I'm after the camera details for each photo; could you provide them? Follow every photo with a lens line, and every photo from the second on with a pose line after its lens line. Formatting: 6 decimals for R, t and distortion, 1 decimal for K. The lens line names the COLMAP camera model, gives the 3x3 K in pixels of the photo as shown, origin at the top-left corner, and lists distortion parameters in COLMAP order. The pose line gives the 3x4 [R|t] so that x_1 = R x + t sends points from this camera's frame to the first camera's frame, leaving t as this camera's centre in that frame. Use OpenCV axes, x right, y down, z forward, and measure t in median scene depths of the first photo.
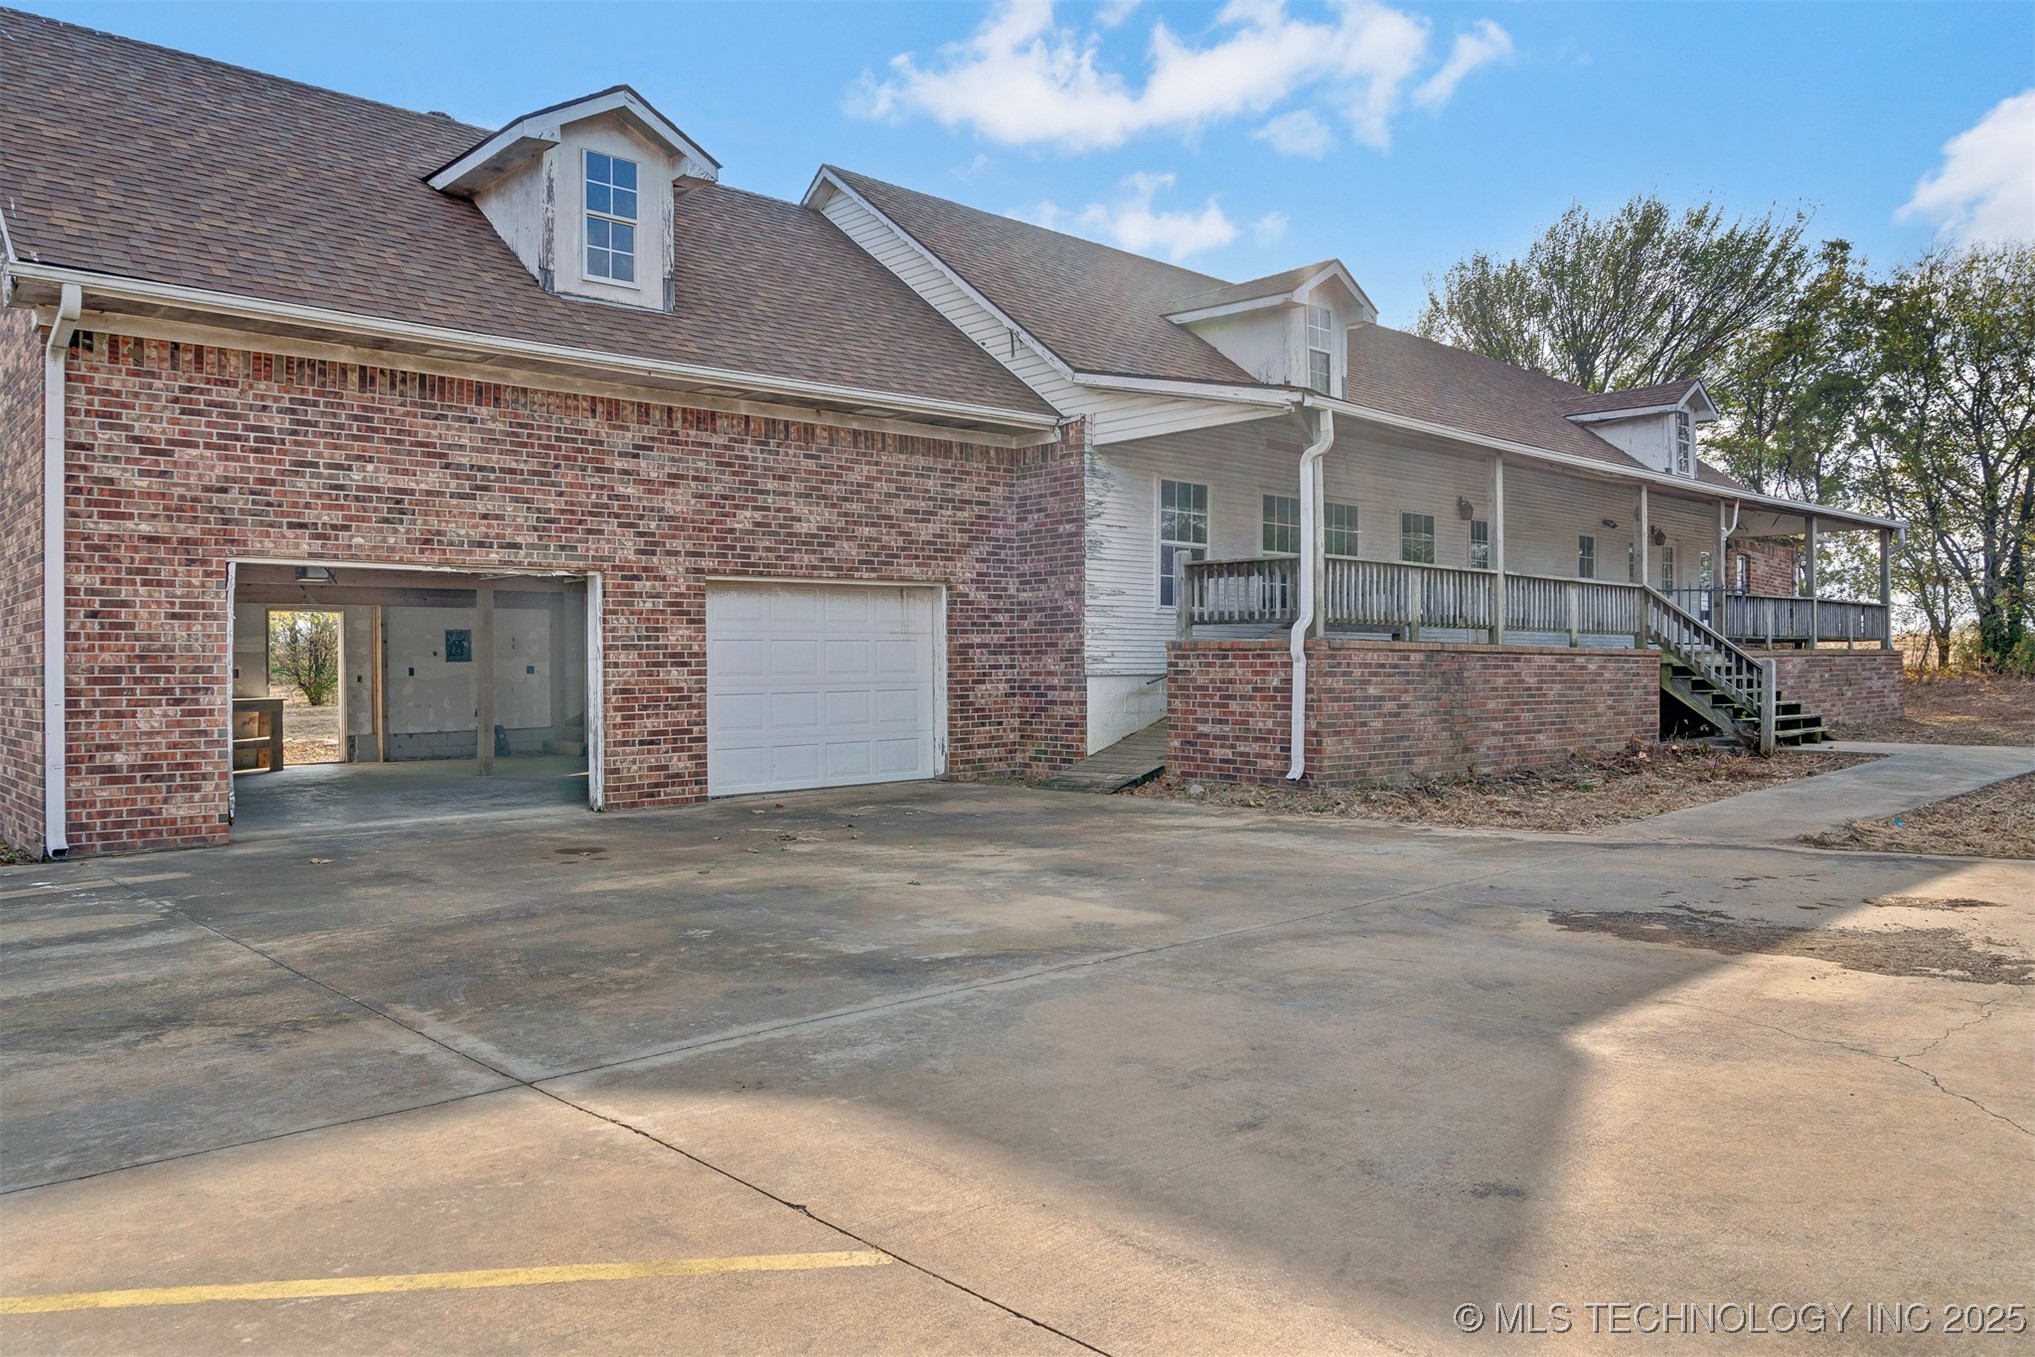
lens RADIAL K [[1421.1, 0, 1017.5], [0, 1421.1, 678.5], [0, 0, 1]] dist [-0.024137, 0.002341]
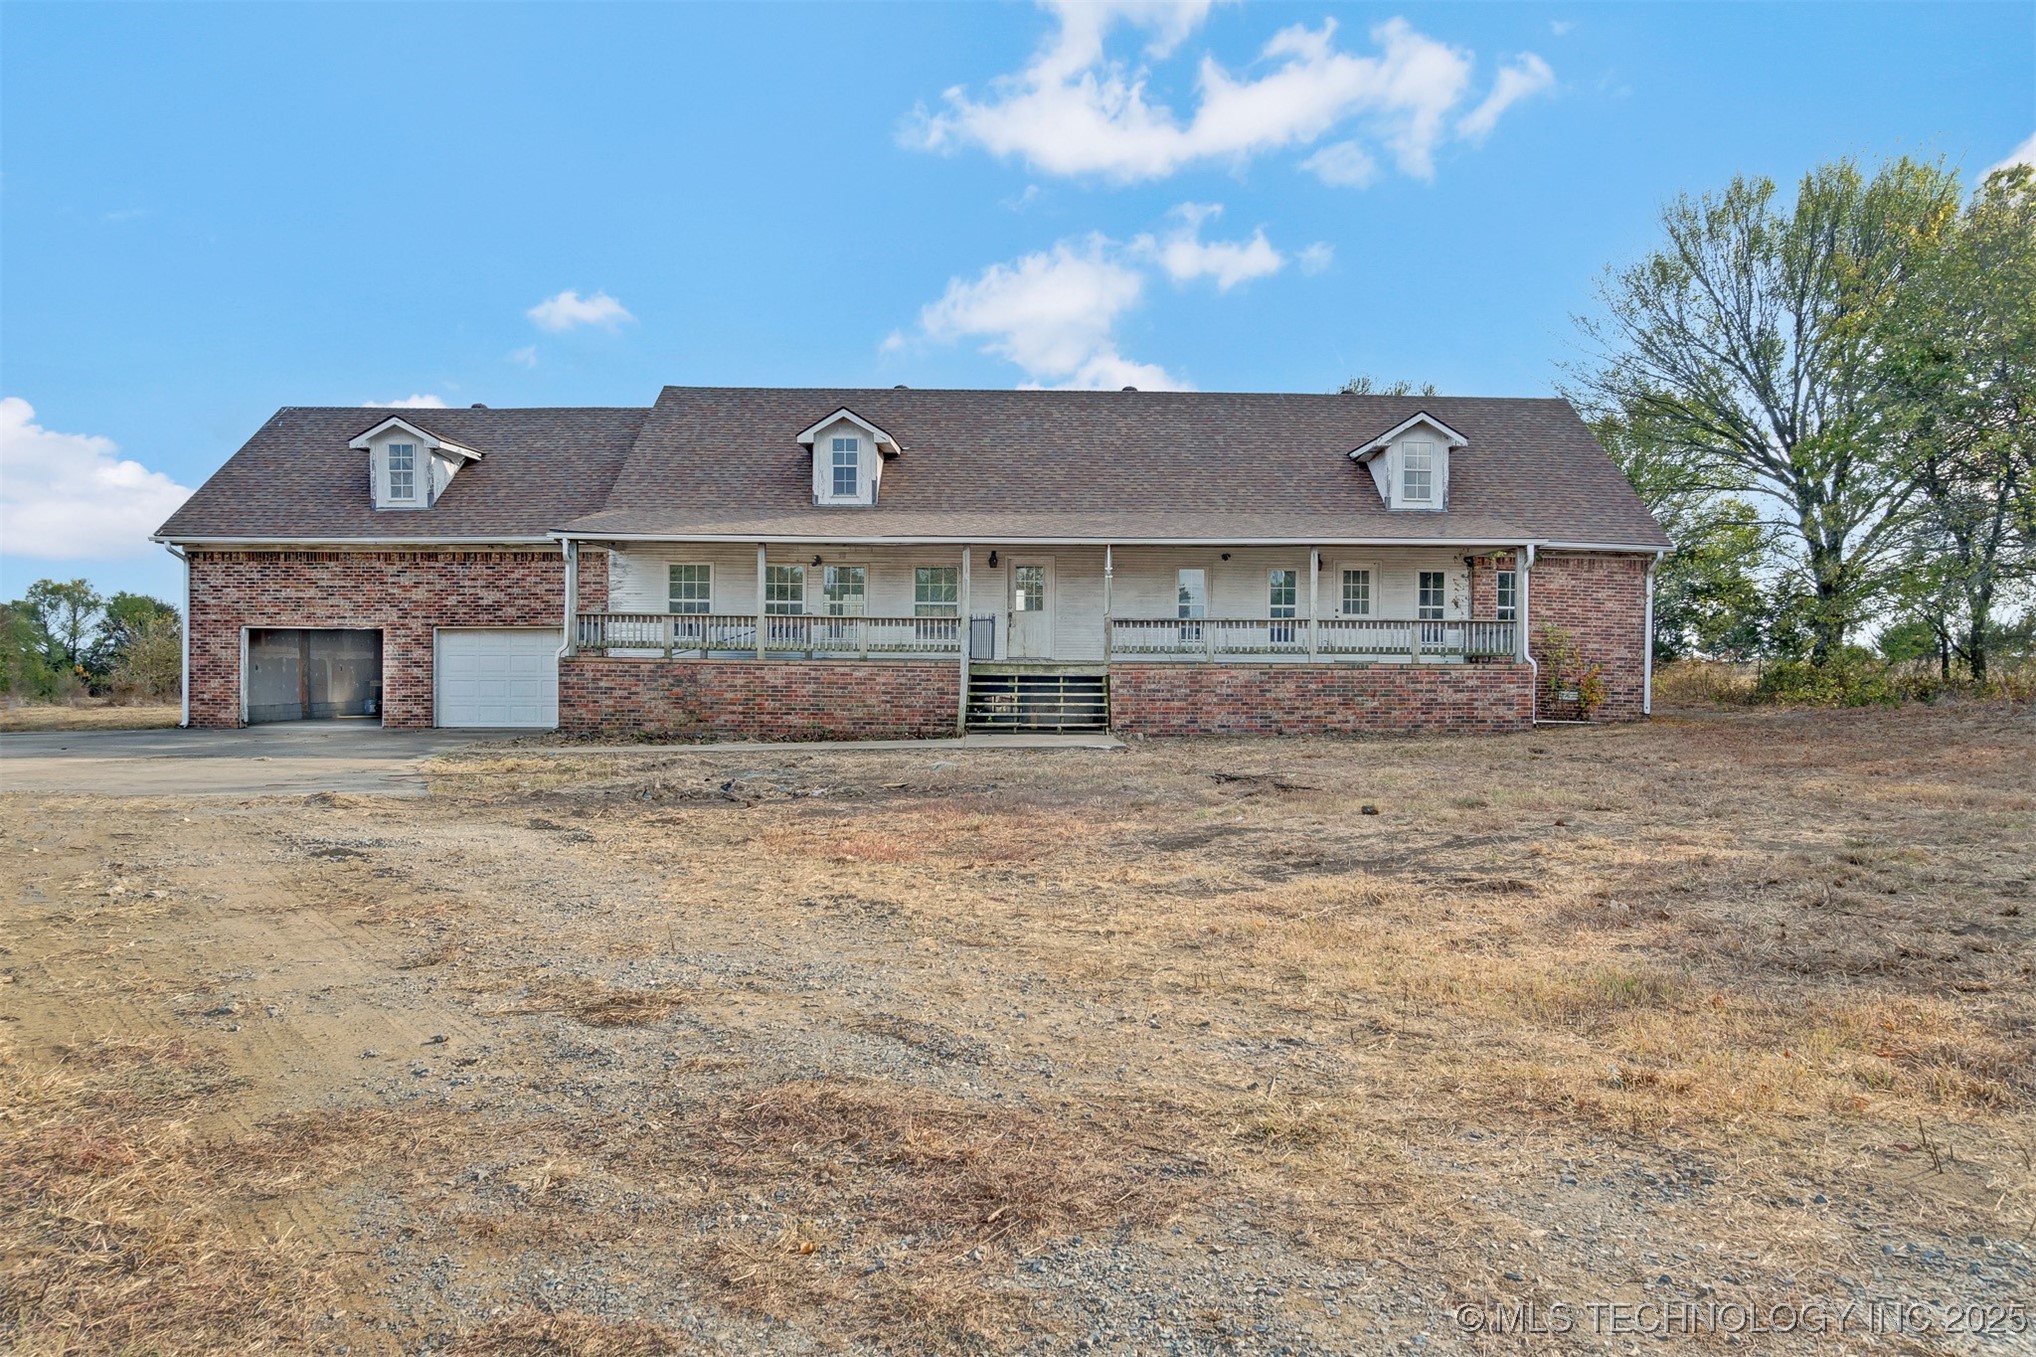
lens RADIAL K [[1421.8, 0, 1018.0], [0, 1421.8, 678.5], [0, 0, 1]] dist [-0.024137, 0.002341]
pose [[0.735326, 0.015909, -0.677526, 2.046024], [-0.016875, 0.999844, 0.005164, -0.019032], [0.677503, 0.007636, 0.735480, -0.007831]]
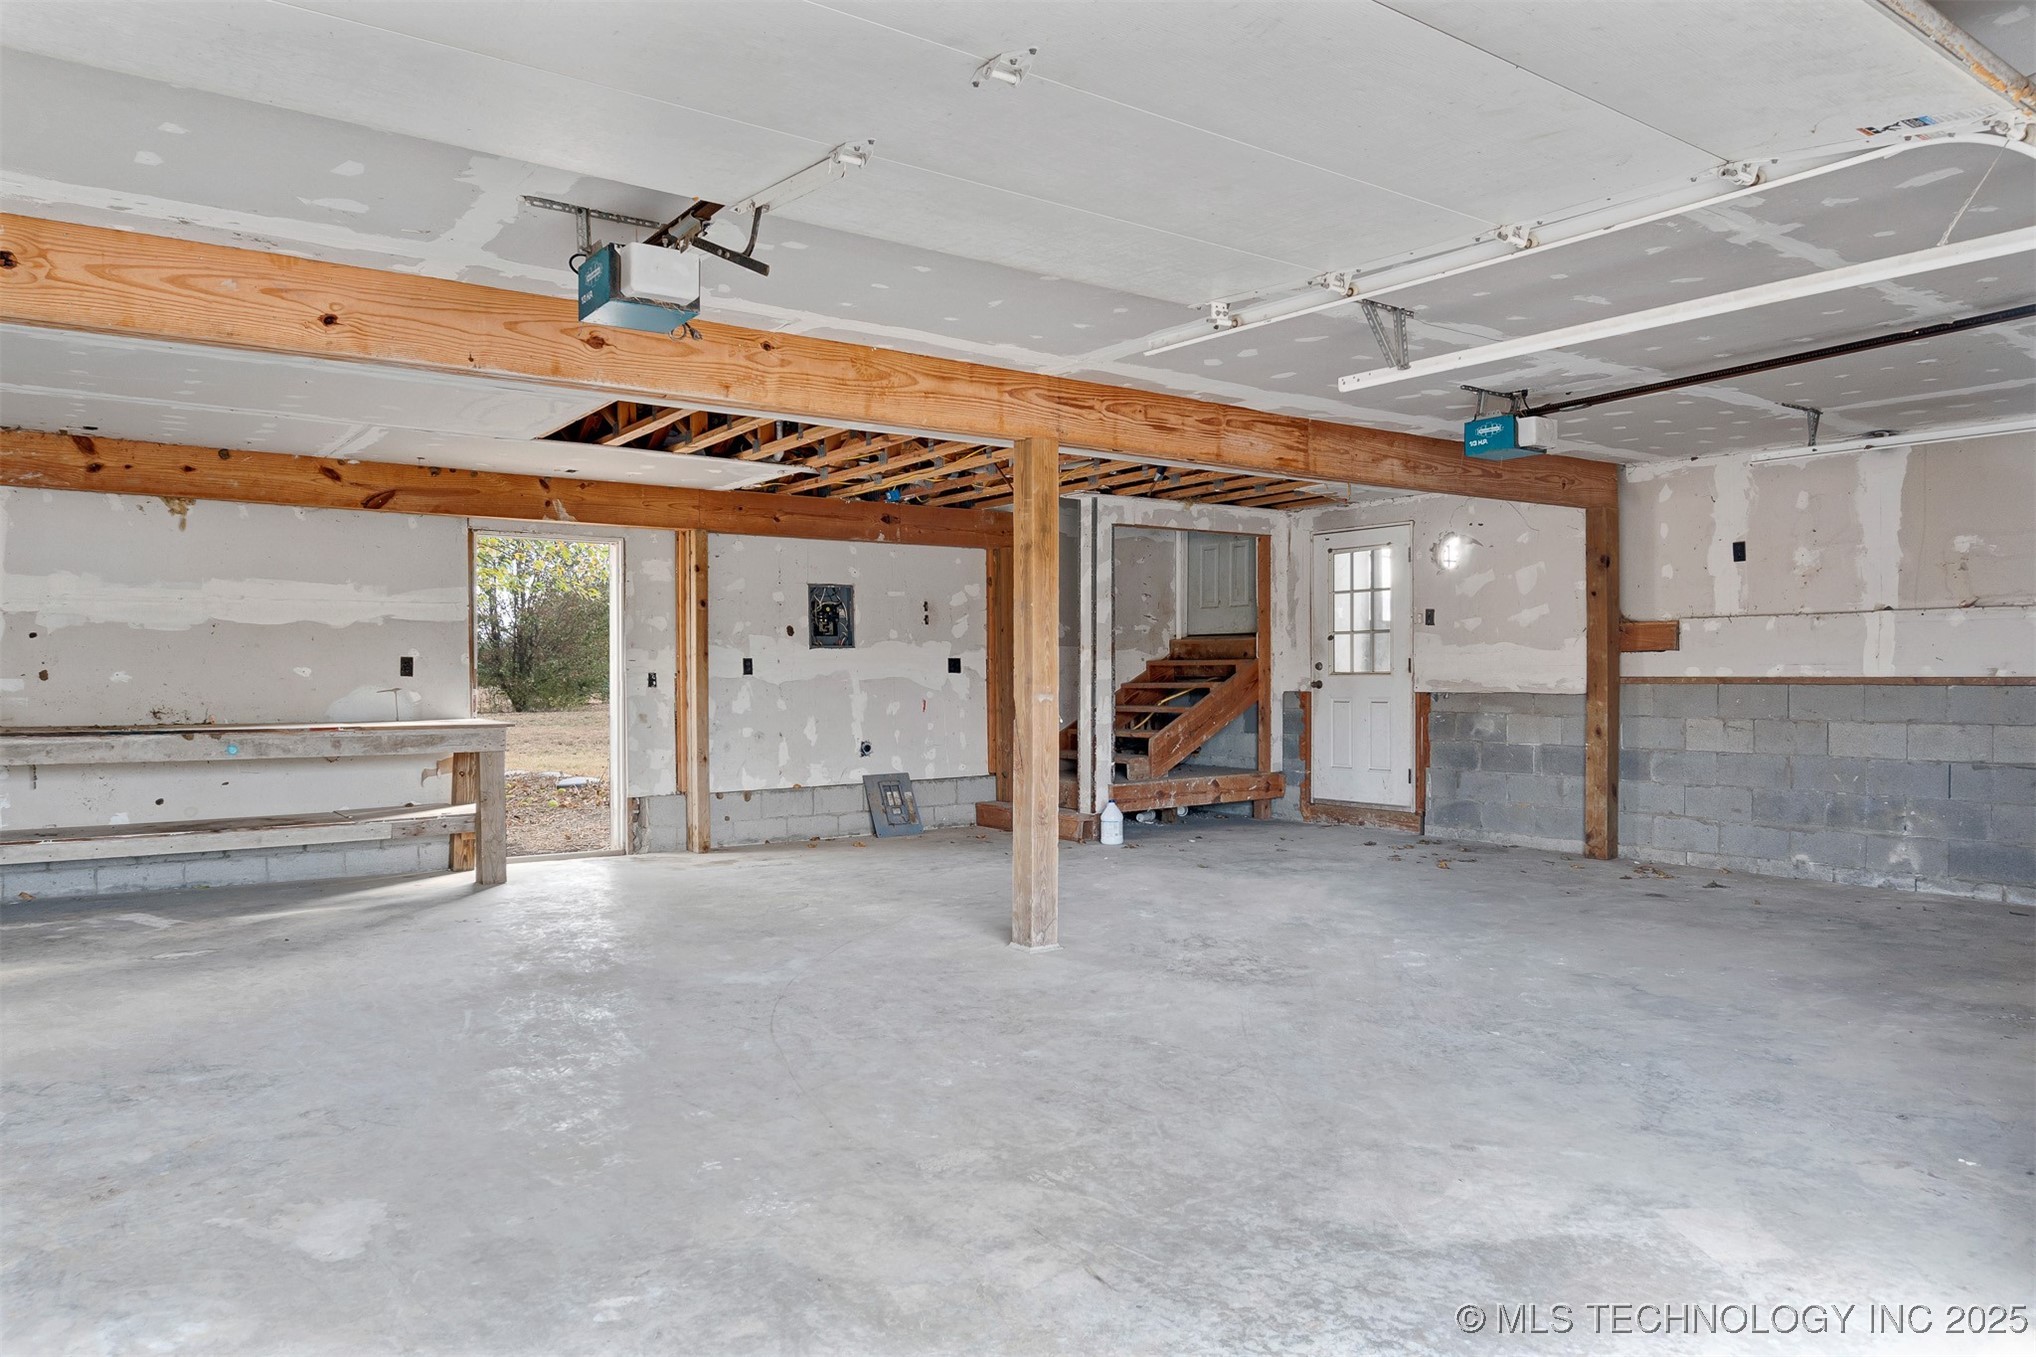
lens RADIAL K [[1421.8, 0, 1018.0], [0, 1421.8, 678.5], [0, 0, 1]] dist [-0.024137, 0.002341]
pose [[0.994017, 0.004100, -0.109152, -0.251276], [-0.005053, 0.999951, -0.008454, 0.002810], [0.109112, 0.008955, 0.993989, 0.463854]]
